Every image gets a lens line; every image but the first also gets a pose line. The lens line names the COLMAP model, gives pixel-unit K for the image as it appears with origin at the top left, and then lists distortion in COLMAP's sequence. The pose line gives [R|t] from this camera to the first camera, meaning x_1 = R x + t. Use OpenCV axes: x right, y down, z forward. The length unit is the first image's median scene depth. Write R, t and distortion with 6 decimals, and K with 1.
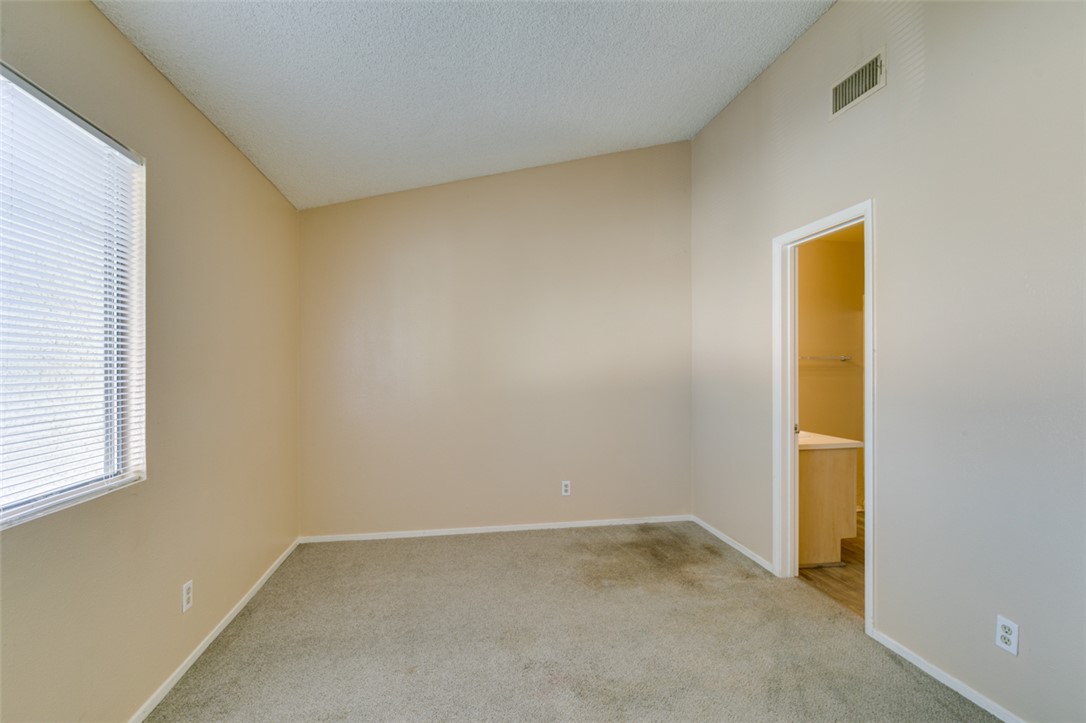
lens RADIAL K [[487.1, 0, 542.8], [0, 487.1, 367.0], [0, 0, 1]] dist [0.003234, -0.000458]
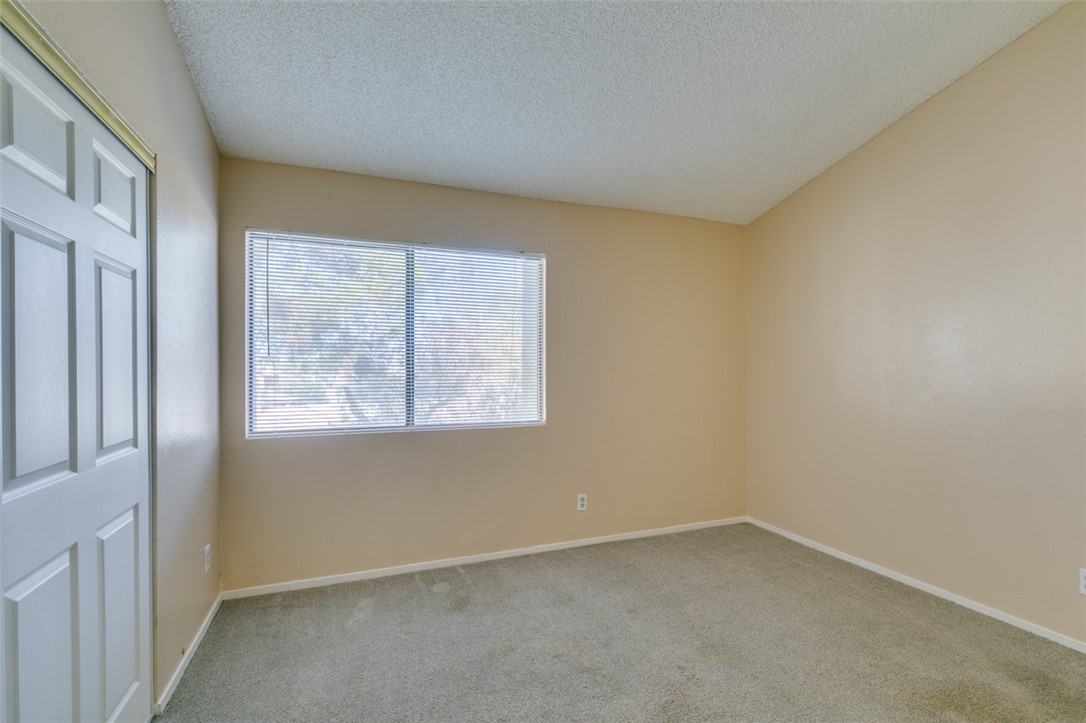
lens RADIAL K [[487.1, 0, 530.3], [0, 487.1, 367.7], [0, 0, 1]] dist [0.003234, -0.000458]
pose [[0.191724, 0.002706, -0.981445, 0.556461], [0.002477, 0.999992, 0.003242, 0.001589], [0.981446, -0.003053, 0.191715, 0.324595]]
